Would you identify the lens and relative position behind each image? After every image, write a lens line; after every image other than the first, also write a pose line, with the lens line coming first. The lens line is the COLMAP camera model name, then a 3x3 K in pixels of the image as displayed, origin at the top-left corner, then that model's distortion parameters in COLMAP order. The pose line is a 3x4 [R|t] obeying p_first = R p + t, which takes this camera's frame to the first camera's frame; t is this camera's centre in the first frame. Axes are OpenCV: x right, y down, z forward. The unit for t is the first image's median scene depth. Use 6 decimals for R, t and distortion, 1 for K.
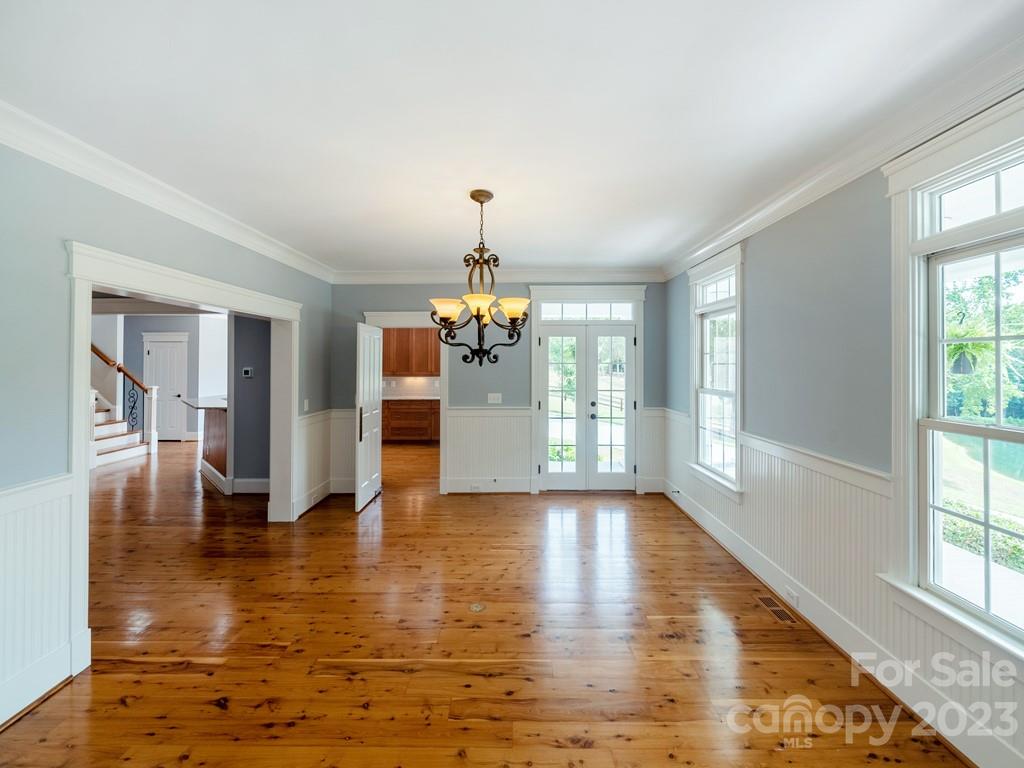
lens RADIAL K [[422.5, 0, 512.4], [0, 422.5, 355.0], [0, 0, 1]] dist [-0.007118, 0.000263]
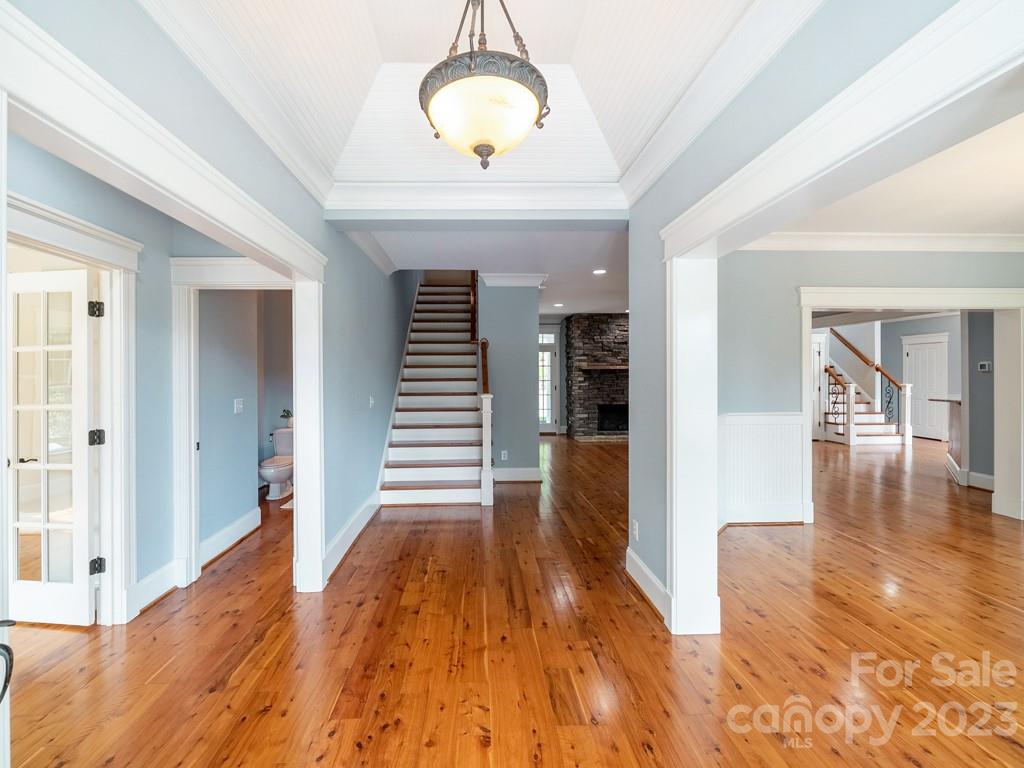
lens RADIAL K [[422.5, 0, 478.0], [0, 422.5, 370.6], [0, 0, 1]] dist [-0.007118, 0.000263]
pose [[0.008619, -0.002524, -0.999960, 0.234417], [0.017017, 0.999852, -0.002377, 0.022882], [0.999818, -0.016996, 0.008661, -0.131564]]
